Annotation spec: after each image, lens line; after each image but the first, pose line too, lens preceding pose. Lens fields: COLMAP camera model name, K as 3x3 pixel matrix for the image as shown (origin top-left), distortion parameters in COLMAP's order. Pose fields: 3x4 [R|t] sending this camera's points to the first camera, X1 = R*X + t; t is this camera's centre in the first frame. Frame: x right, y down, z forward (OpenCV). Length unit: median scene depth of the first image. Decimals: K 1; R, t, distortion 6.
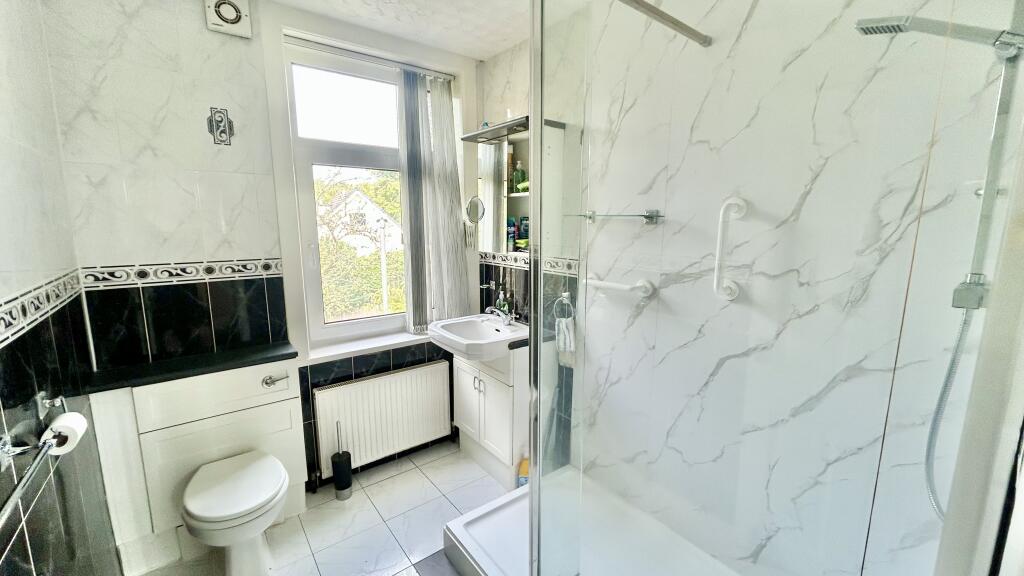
lens RADIAL K [[414.9, 0, 512.0], [0, 414.9, 288.0], [0, 0, 1]] dist [0.000693, 0.000039]
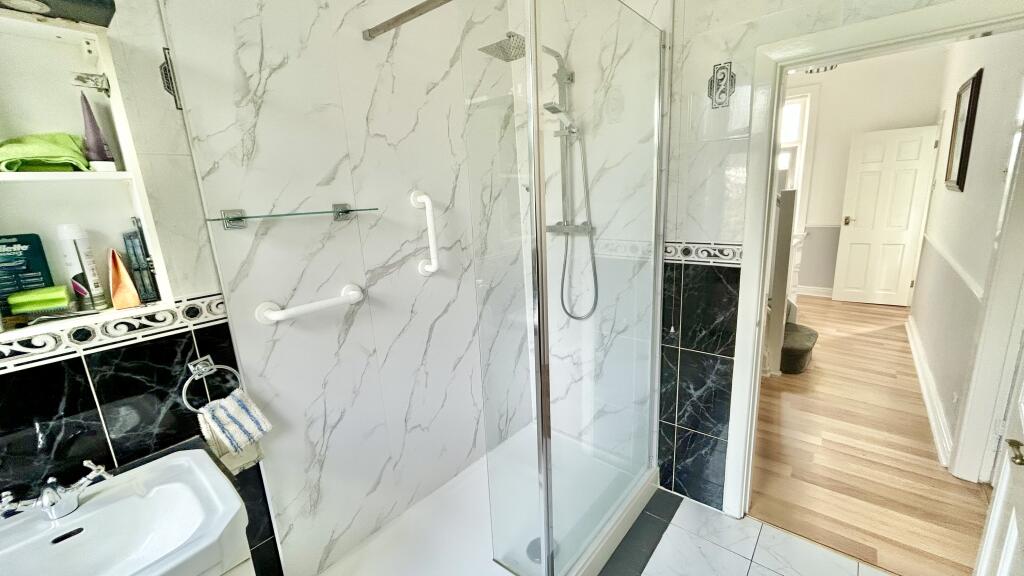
lens RADIAL K [[414.9, 0, 512.0], [0, 414.9, 288.0], [0, 0, 1]] dist [0.000693, 0.000039]
pose [[-0.218168, -0.211654, 0.952683, -0.608729], [0.209813, 0.943198, 0.257595, -0.172916], [-0.953090, 0.256084, -0.161368, 0.856562]]
